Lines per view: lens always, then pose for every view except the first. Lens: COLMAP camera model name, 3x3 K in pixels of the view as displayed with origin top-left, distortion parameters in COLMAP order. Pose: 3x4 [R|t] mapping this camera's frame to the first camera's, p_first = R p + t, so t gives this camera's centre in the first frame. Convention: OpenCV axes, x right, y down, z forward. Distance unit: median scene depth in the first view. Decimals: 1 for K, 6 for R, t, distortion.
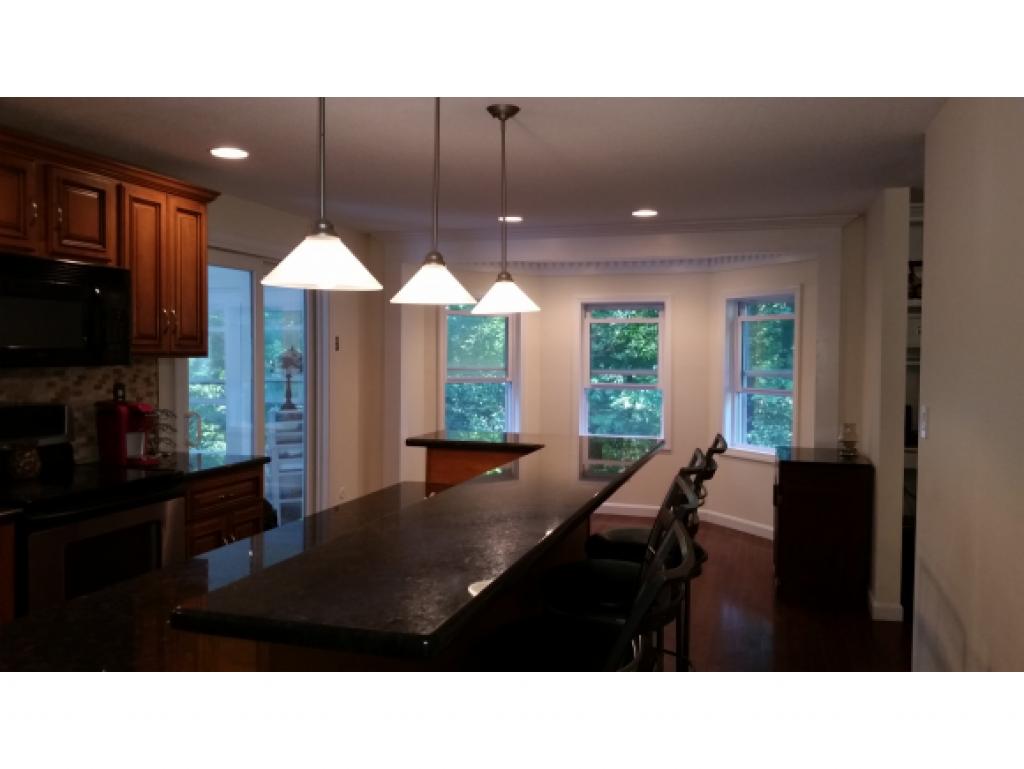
lens RADIAL K [[840.8, 0, 512.0], [0, 840.8, 384.5], [0, 0, 1]] dist [0.175363, -0.423674]
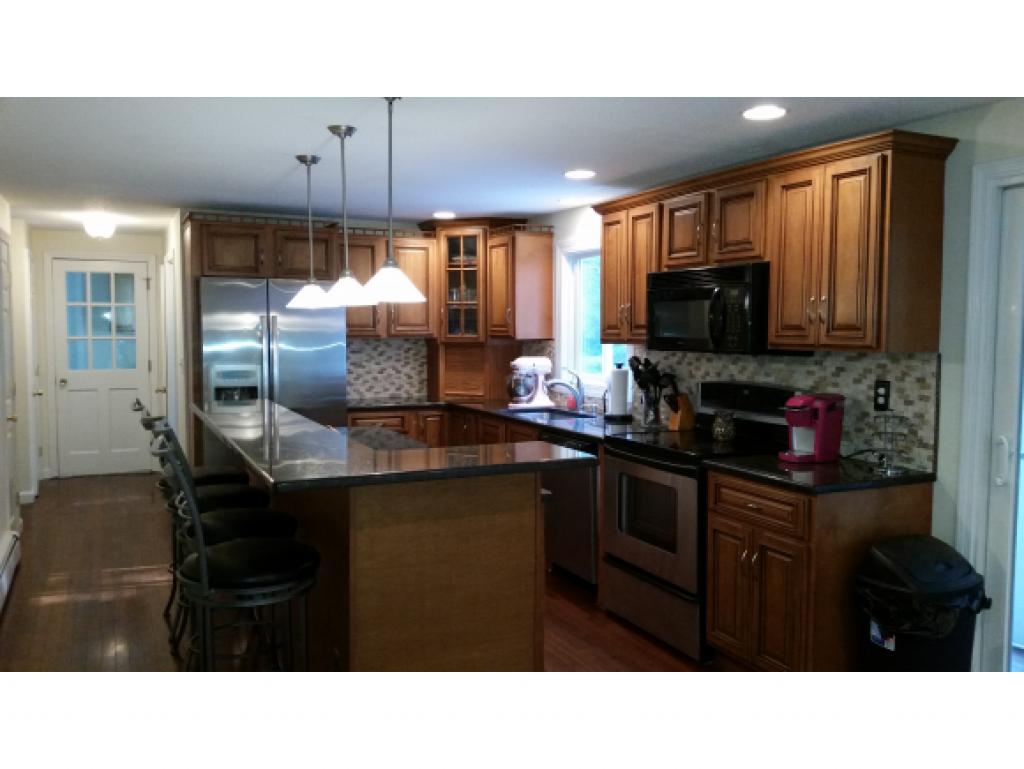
lens RADIAL K [[840.8, 0, 512.0], [0, 840.8, 384.5], [0, 0, 1]] dist [0.175363, -0.423674]
pose [[-0.741534, 0.032681, -0.670119, 0.427330], [-0.039825, 0.994908, 0.092590, -0.064879], [0.669733, 0.095346, -0.736456, 1.430724]]
